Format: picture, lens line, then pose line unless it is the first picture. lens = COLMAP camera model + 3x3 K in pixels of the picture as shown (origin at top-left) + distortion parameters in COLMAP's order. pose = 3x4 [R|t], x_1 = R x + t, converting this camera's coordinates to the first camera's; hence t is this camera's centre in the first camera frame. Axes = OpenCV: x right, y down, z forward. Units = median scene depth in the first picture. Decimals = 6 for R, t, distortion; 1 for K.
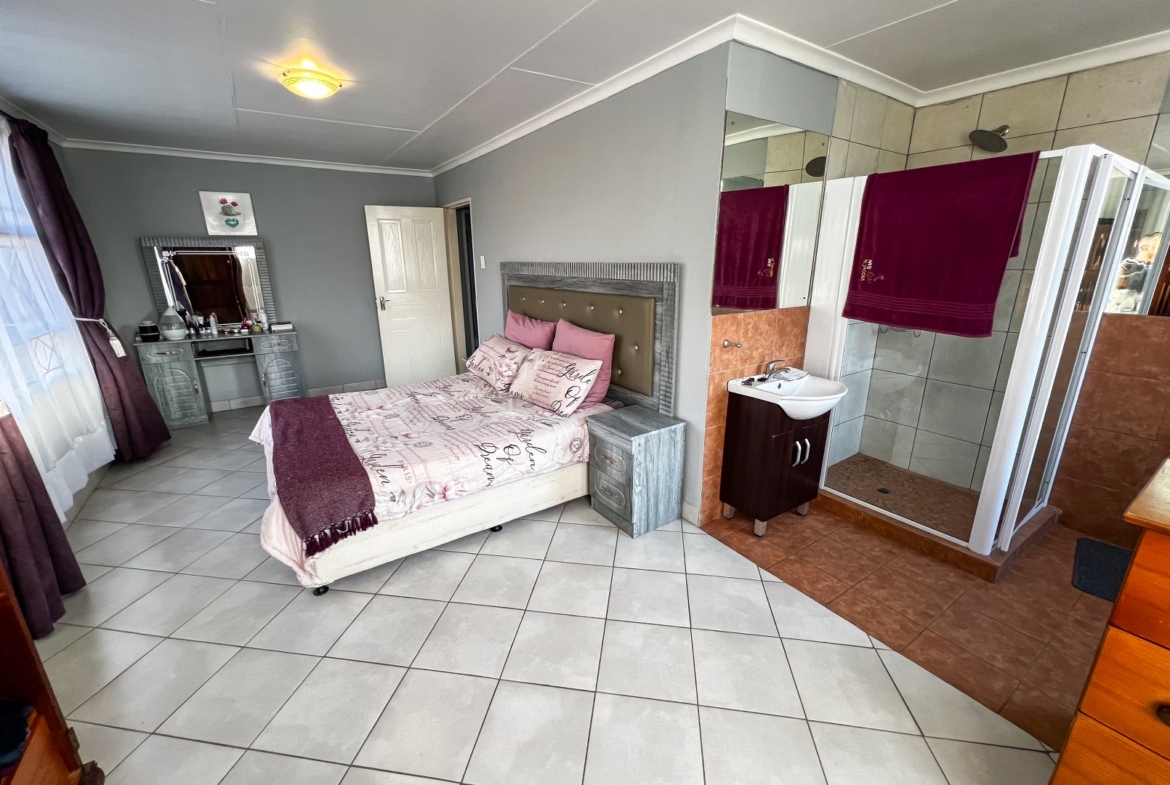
lens RADIAL K [[474.1, 0, 578.6], [0, 474.1, 391.1], [0, 0, 1]] dist [-0.002252, -0.000650]
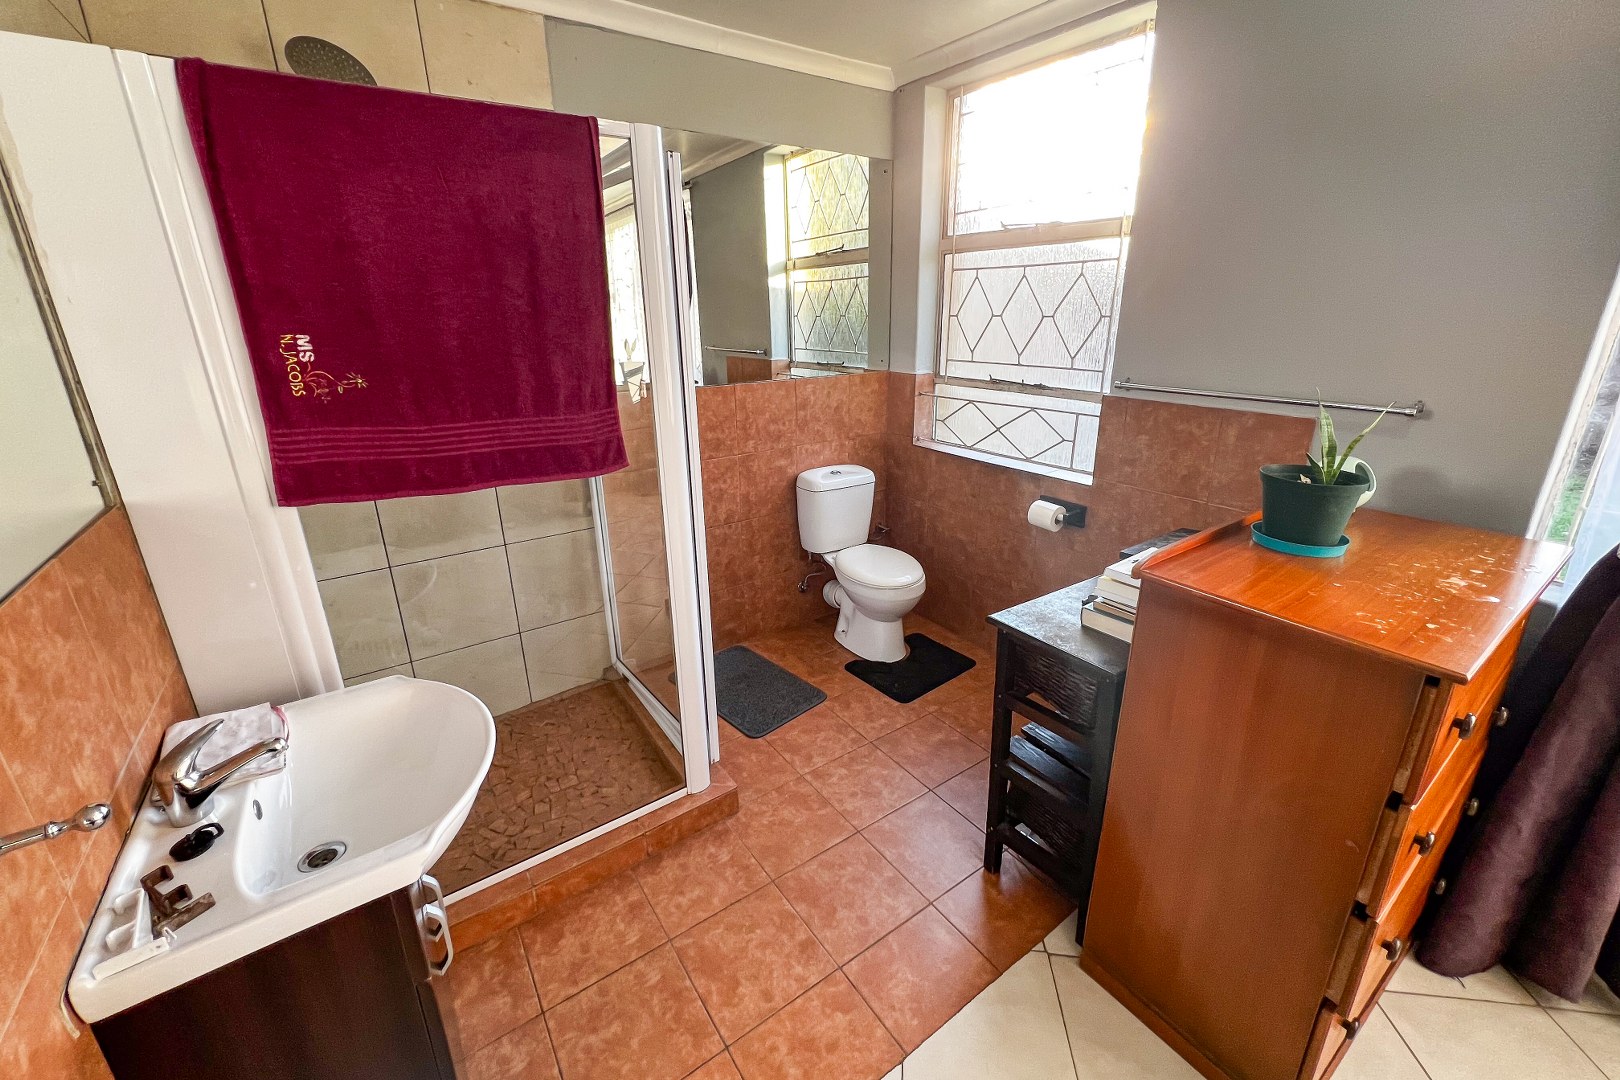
lens RADIAL K [[656.5, 0, 810.2], [0, 656.5, 509.8], [0, 0, 1]] dist [-0.002252, -0.000650]
pose [[-0.035761, -0.297903, 0.953926, 0.110346], [0.285225, 0.911791, 0.295437, -0.196038], [-0.957793, 0.282649, 0.052363, 0.655933]]
